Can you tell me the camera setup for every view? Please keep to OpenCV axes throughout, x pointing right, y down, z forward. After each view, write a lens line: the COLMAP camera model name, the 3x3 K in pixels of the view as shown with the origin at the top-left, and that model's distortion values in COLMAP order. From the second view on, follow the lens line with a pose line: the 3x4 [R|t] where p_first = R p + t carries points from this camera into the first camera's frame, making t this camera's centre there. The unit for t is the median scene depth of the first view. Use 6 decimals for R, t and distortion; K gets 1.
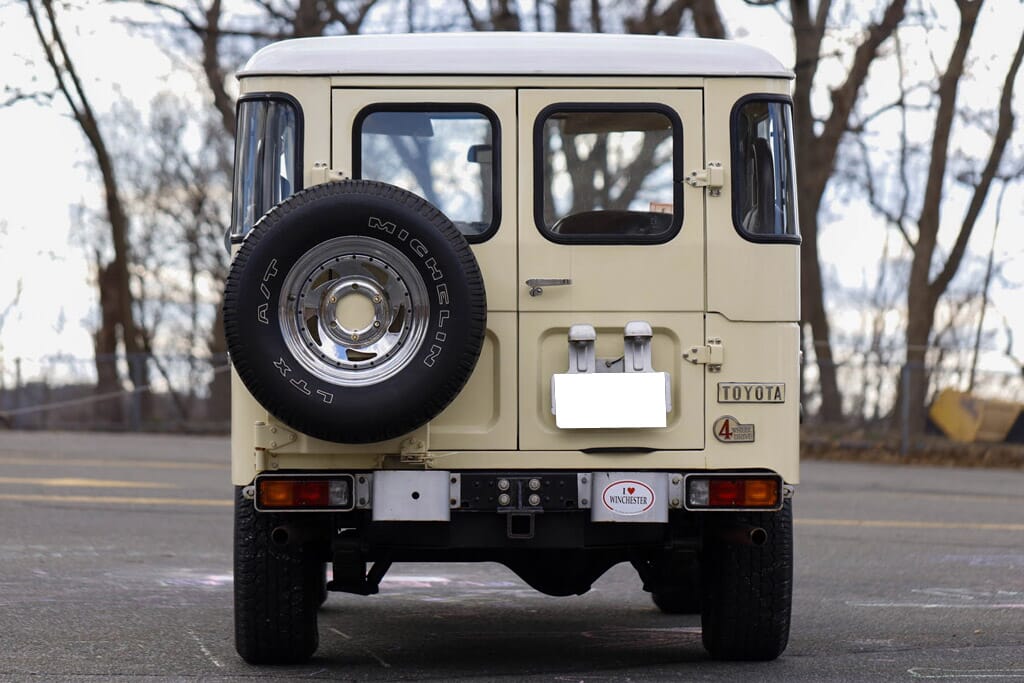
lens RADIAL K [[3129.9, 0, 512.0], [0, 3129.9, 341.5], [0, 0, 1]] dist [0.023514, 1.985845]
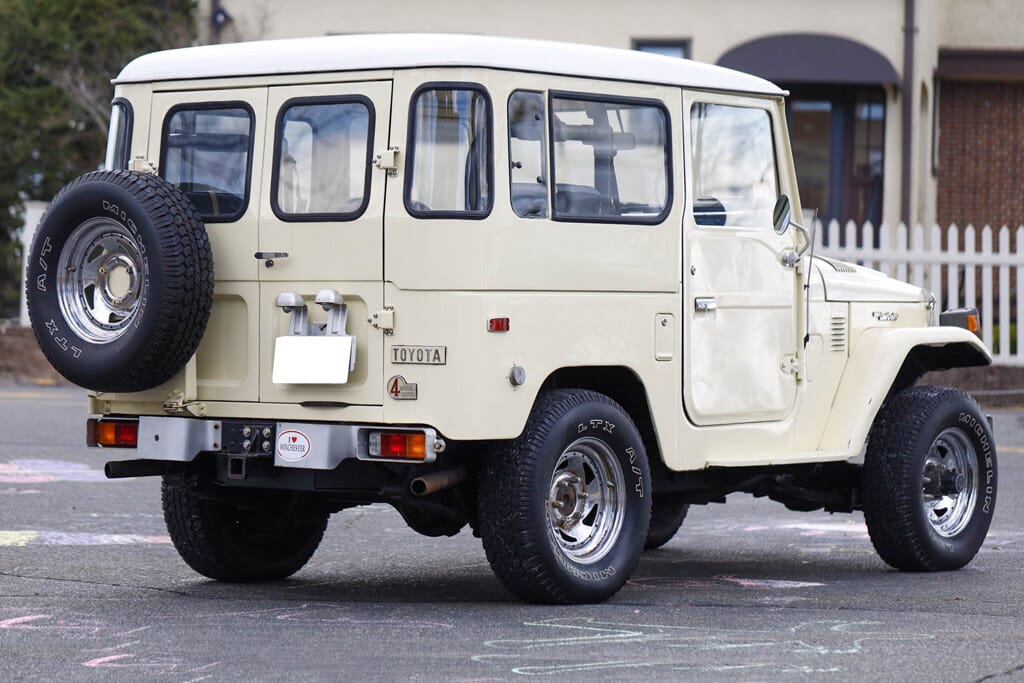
lens RADIAL K [[3129.9, 0, 512.0], [0, 3129.9, 341.5], [0, 0, 1]] dist [0.023514, 1.985845]
pose [[0.778214, 0.011176, -0.627900, 0.794378], [-0.007746, 0.999936, 0.008198, 0.002409], [0.627951, -0.001516, 0.778251, 0.165692]]
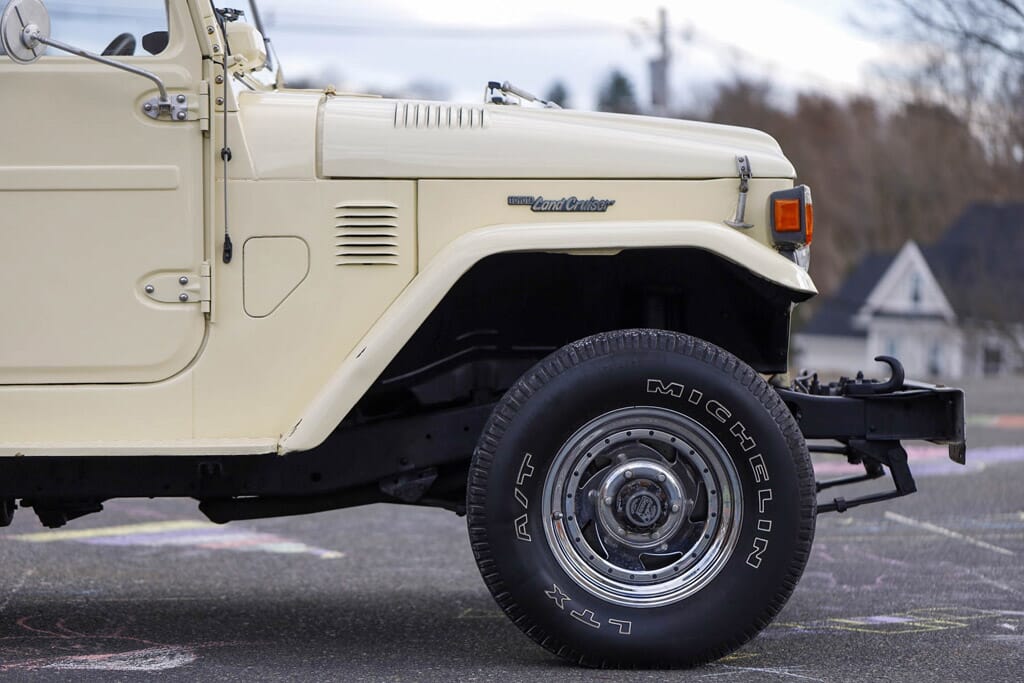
lens RADIAL K [[3032.1, 0, 512.0], [0, 3032.1, 341.5], [0, 0, 1]] dist [-0.068429, -0.064143]
pose [[-0.006524, 0.009081, -0.999937, 0.798216], [0.002785, 0.999955, 0.009063, 0.027618], [0.999975, -0.002726, -0.006549, 1.300584]]
